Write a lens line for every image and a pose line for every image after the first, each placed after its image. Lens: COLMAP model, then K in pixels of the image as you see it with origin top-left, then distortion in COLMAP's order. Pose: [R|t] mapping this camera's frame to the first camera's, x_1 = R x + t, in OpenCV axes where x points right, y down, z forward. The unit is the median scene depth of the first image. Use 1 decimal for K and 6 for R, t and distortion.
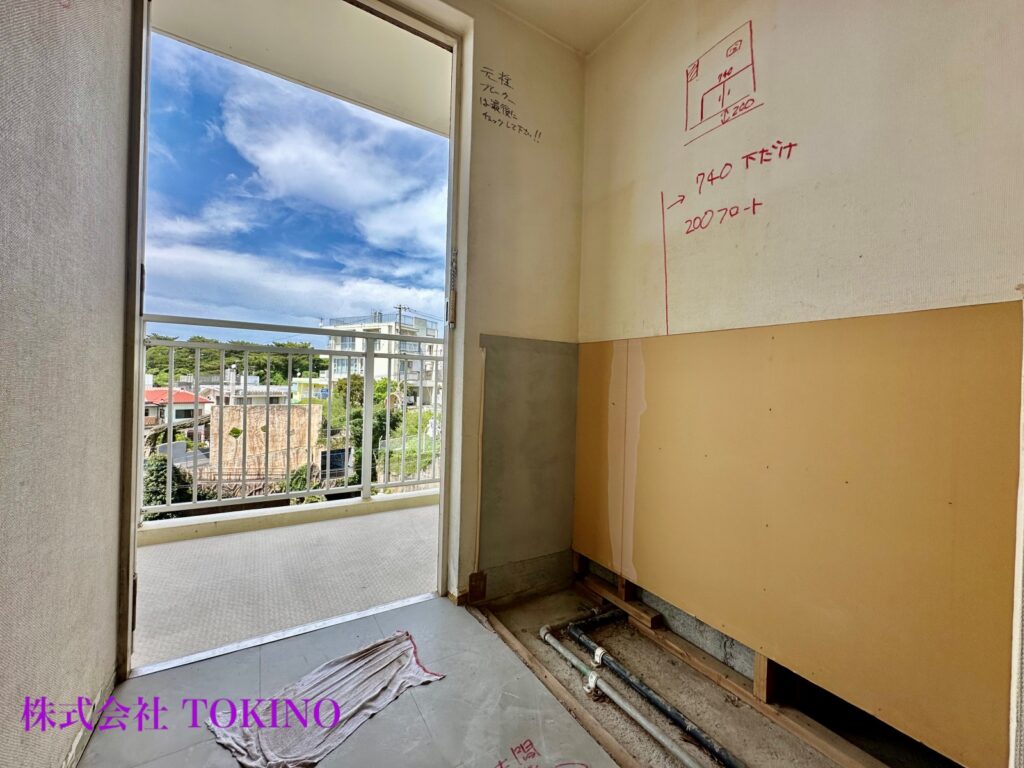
lens RADIAL K [[409.0, 0, 511.6], [0, 409.0, 384.9], [0, 0, 1]] dist [-0.005265, 0.001531]
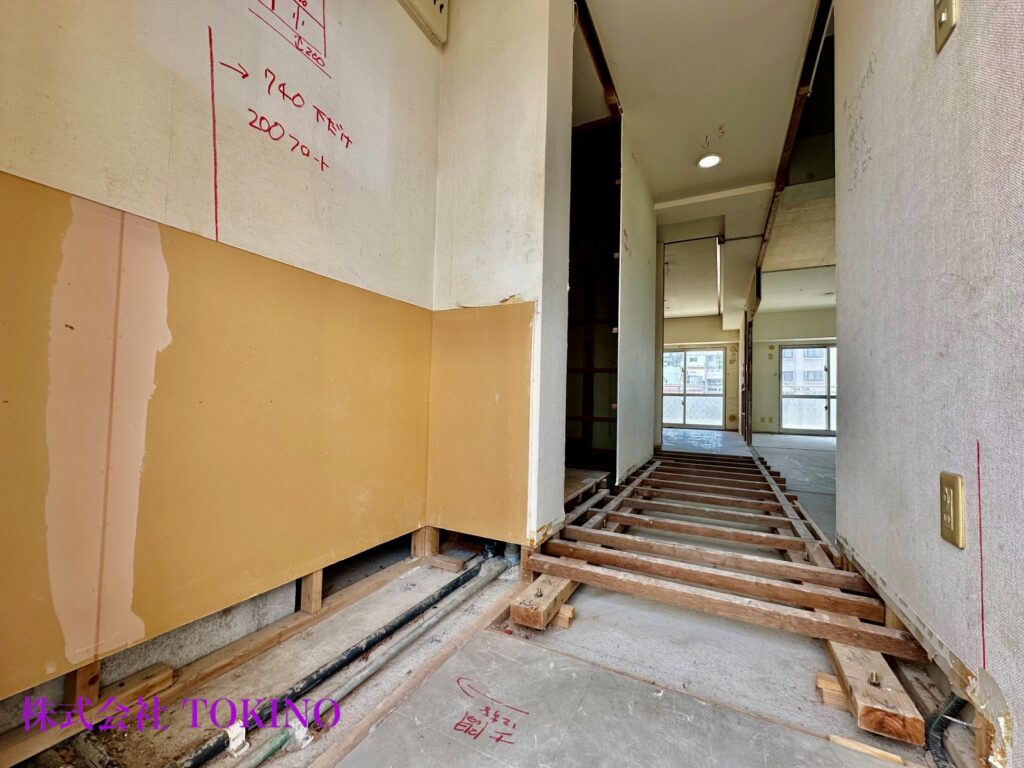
lens RADIAL K [[409.0, 0, 511.6], [0, 409.0, 384.9], [0, 0, 1]] dist [-0.005265, 0.001531]
pose [[-0.518702, -0.010890, 0.854886, -0.554397], [-0.034361, 0.999377, -0.008118, 0.130516], [-0.854264, -0.033586, -0.518753, 1.038371]]
